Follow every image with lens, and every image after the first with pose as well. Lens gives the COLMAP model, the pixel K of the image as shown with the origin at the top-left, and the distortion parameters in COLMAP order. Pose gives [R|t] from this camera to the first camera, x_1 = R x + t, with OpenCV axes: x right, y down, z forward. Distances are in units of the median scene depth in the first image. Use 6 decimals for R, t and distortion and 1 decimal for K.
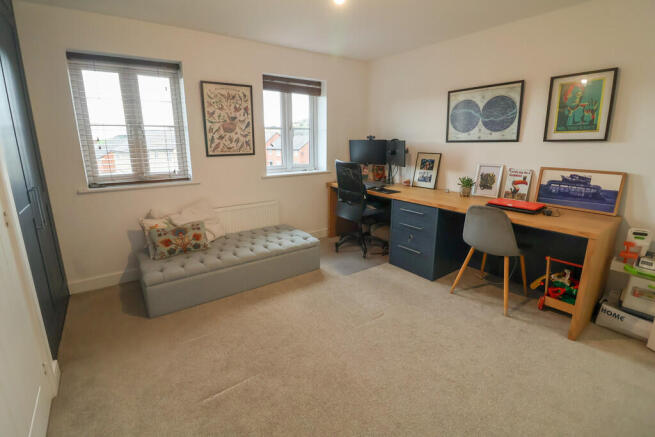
lens RADIAL K [[304.6, 0, 326.4], [0, 304.6, 214.3], [0, 0, 1]] dist [-0.008350, -0.004963]
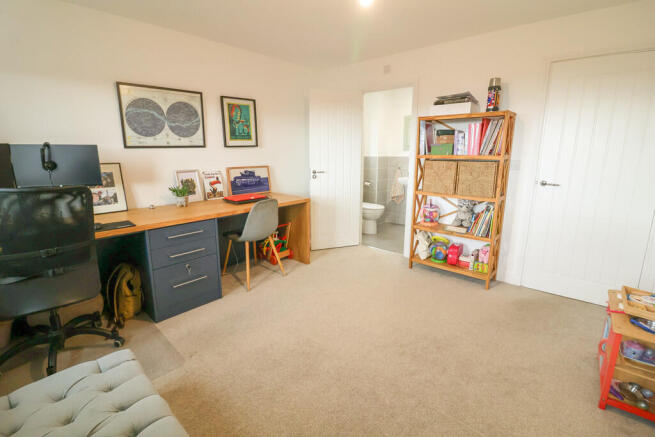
lens RADIAL K [[299.5, 0, 316.2], [0, 299.5, 212.2], [0, 0, 1]] dist [0.005966, 0.000146]
pose [[-0.181553, -0.197810, 0.963281, -0.534161], [0.236033, 0.942159, 0.237959, -0.174204], [-0.954635, 0.270568, -0.124362, 0.782456]]
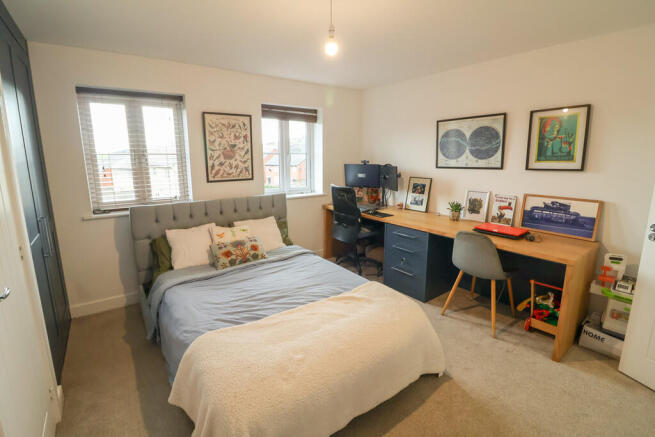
lens RADIAL K [[304.6, 0, 327.7], [0, 304.6, 215.1], [0, 0, 1]] dist [-0.008350, -0.004963]
pose [[0.999930, -0.001759, 0.011693, 0.007629], [0.002294, 0.998945, -0.045859, -0.031522], [-0.011600, 0.045883, 0.998879, -0.044034]]
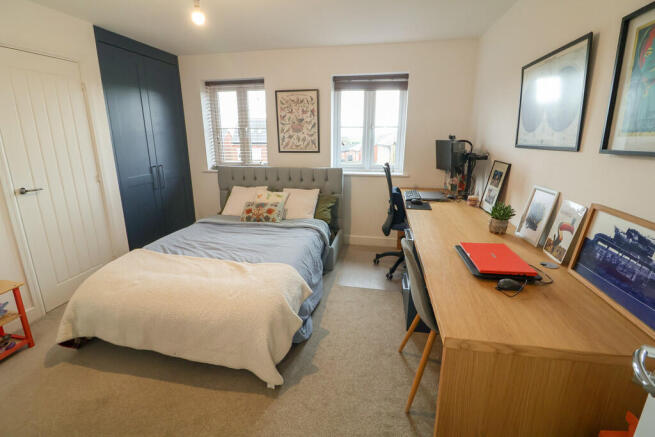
lens RADIAL K [[304.6, 0, 324.4], [0, 304.6, 218.3], [0, 0, 1]] dist [-0.008350, -0.004963]
pose [[0.677770, 0.198553, -0.707958, 0.701840], [-0.177903, 0.978524, 0.104119, -0.096714], [0.713427, 0.055380, 0.698537, 0.310032]]
